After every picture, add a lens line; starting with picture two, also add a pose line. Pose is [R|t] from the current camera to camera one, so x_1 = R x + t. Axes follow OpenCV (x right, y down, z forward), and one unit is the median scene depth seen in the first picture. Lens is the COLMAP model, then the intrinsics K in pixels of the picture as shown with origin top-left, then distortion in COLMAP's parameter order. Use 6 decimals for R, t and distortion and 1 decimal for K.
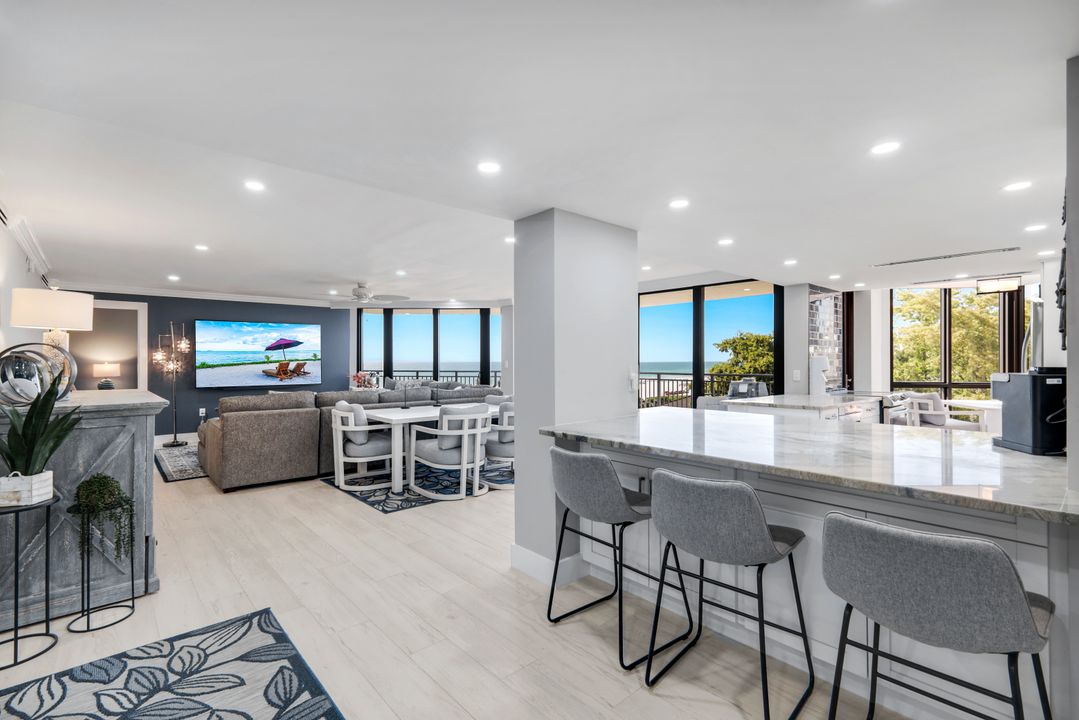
lens RADIAL K [[485.6, 0, 555.6], [0, 485.6, 361.5], [0, 0, 1]] dist [0.008073, 0.001266]
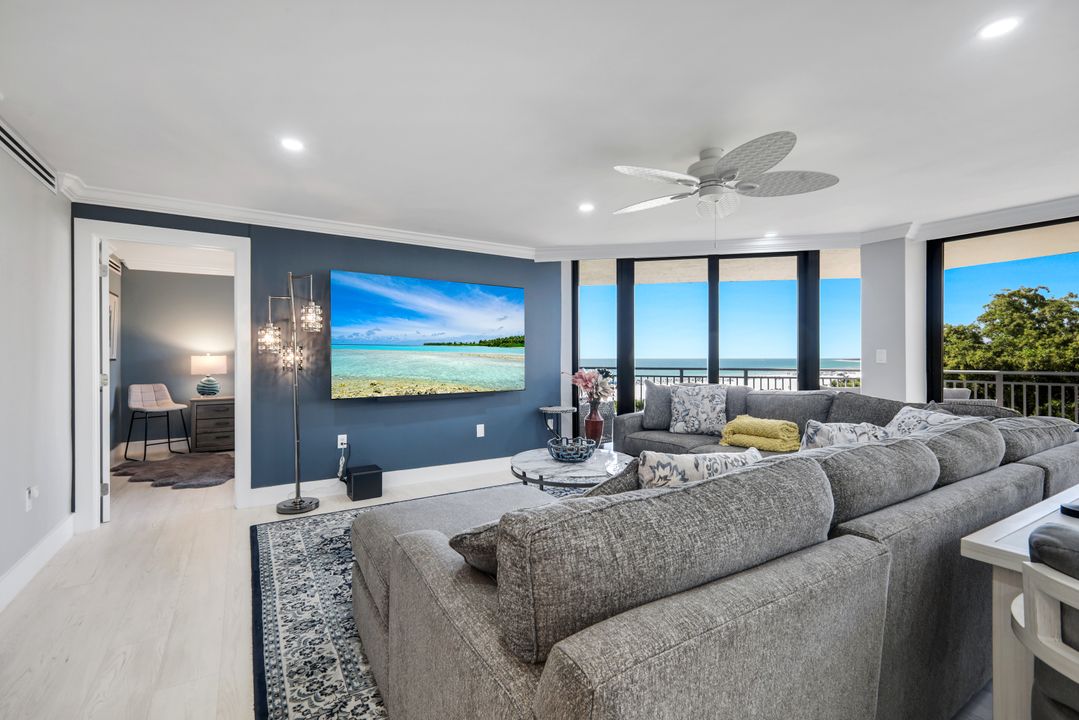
lens RADIAL K [[477.3, 0, 555.3], [0, 477.3, 363.3], [0, 0, 1]] dist [0.009762, -0.000059]
pose [[0.986946, 0.001974, -0.161041, -0.611609], [-0.000299, 0.999946, 0.010424, 0.015631], [0.161053, -0.010240, 0.986893, 0.776180]]
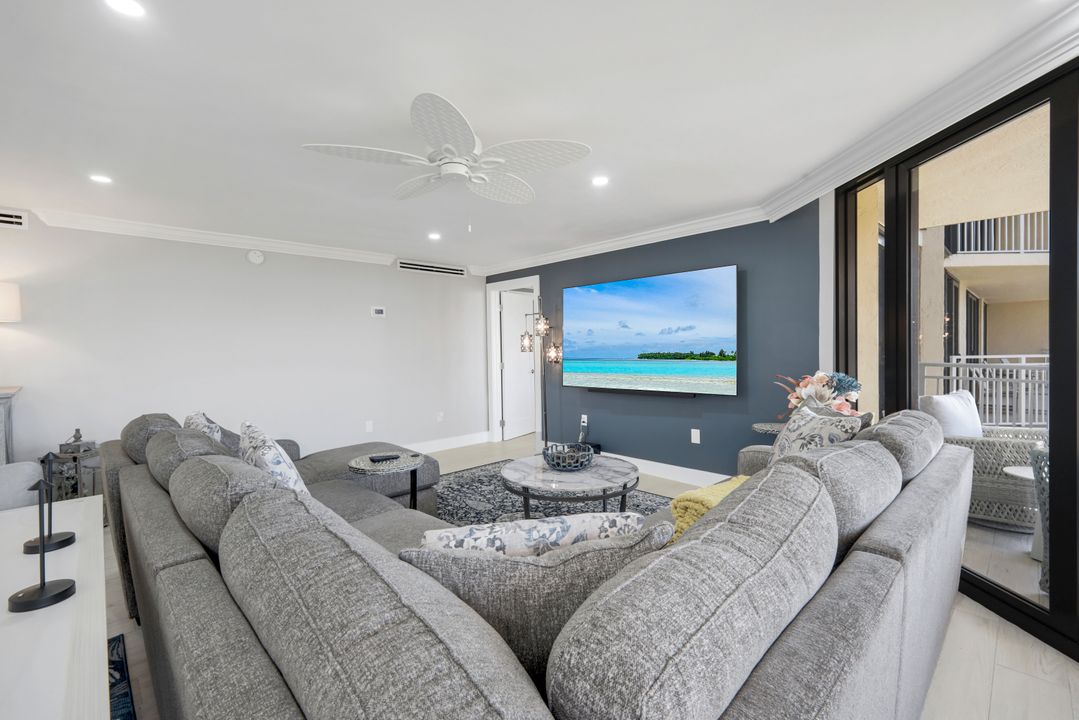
lens RADIAL K [[477.3, 0, 535.3], [0, 477.3, 361.4], [0, 0, 1]] dist [0.009762, -0.000059]
pose [[0.022131, 0.024669, -0.999451, -0.036267], [0.011027, 0.999629, 0.024918, 0.002443], [0.999694, -0.011572, 0.021850, 1.437088]]
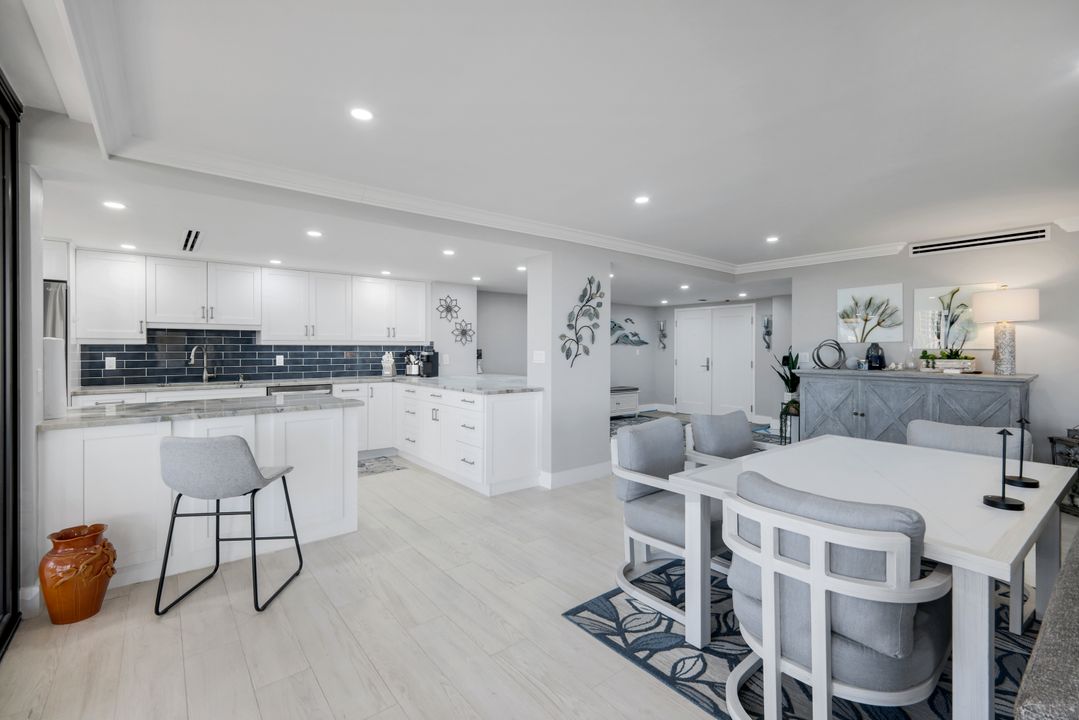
lens RADIAL K [[477.3, 0, 538.8], [0, 477.3, 350.7], [0, 0, 1]] dist [0.009762, -0.000059]
pose [[-0.998360, -0.000856, 0.057238, 0.058490], [-0.000322, 0.999956, 0.009331, -0.000335], [-0.057244, 0.009298, -0.998317, 1.586025]]
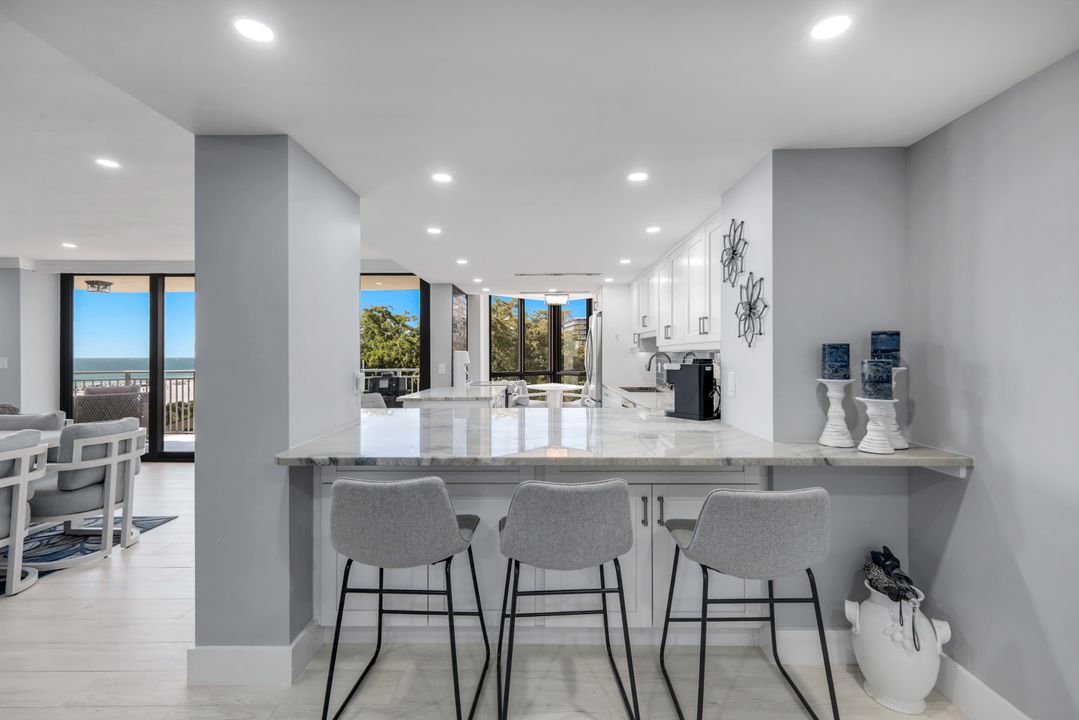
lens RADIAL K [[477.3, 0, 533.8], [0, 477.3, 355.6], [0, 0, 1]] dist [0.009762, -0.000059]
pose [[0.686554, -0.002689, 0.727074, -0.149208], [0.003615, 0.999993, 0.000285, -0.000183], [-0.727070, 0.002433, 0.686559, 0.160621]]
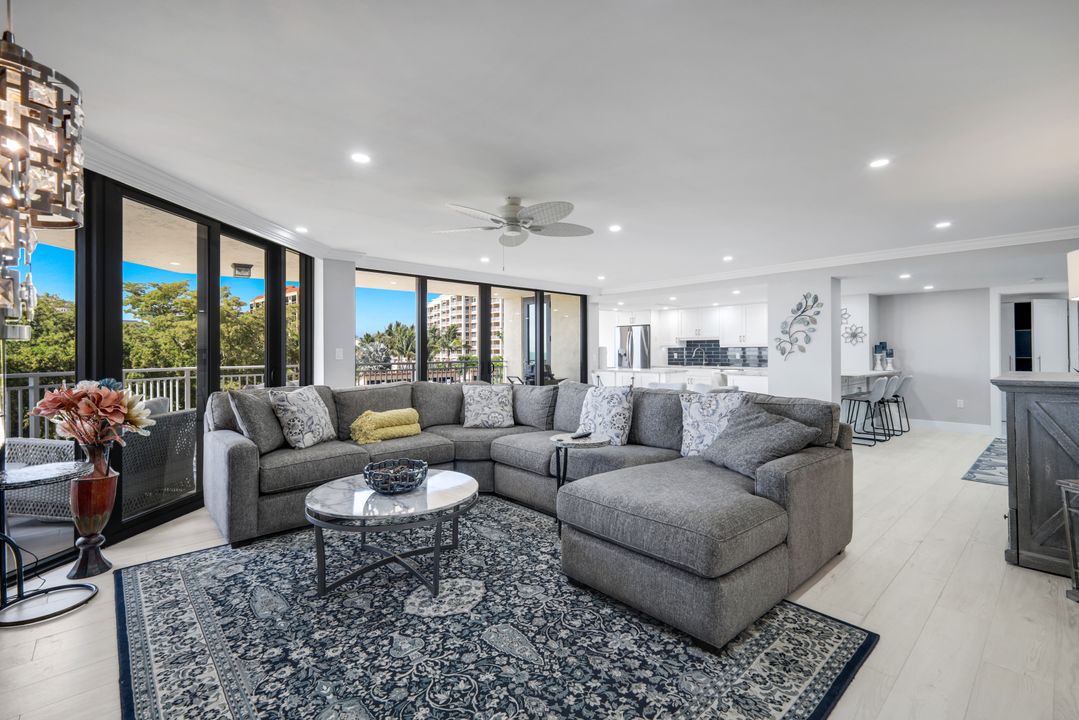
lens RADIAL K [[477.3, 0, 535.8], [0, 477.3, 348.6], [0, 0, 1]] dist [0.009762, -0.000059]
pose [[0.008308, 0.007029, 0.999941, -1.265431], [0.007329, 0.999948, -0.007089, 0.010734], [-0.999939, 0.007387, 0.008256, 1.328058]]
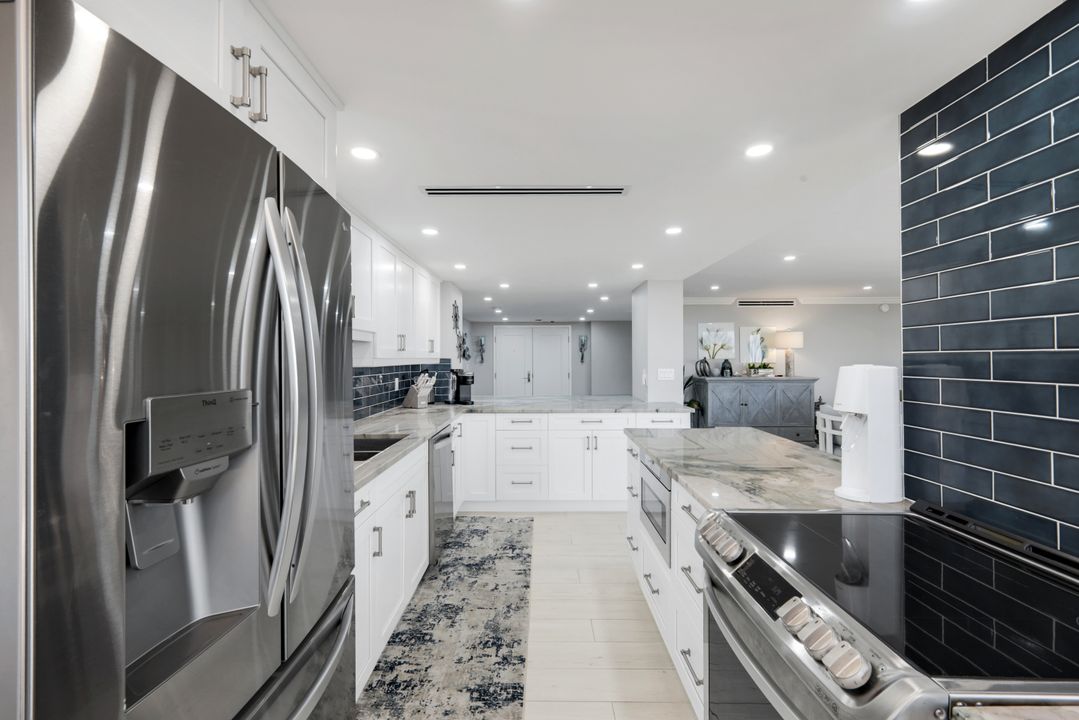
lens RADIAL K [[477.3, 0, 543.4], [0, 477.3, 354.5], [0, 0, 1]] dist [0.009762, -0.000059]
pose [[-0.665557, -0.004743, -0.746332, 1.019416], [0.000296, 0.999978, -0.006618, -0.013675], [0.746347, -0.004625, -0.665541, 1.132938]]
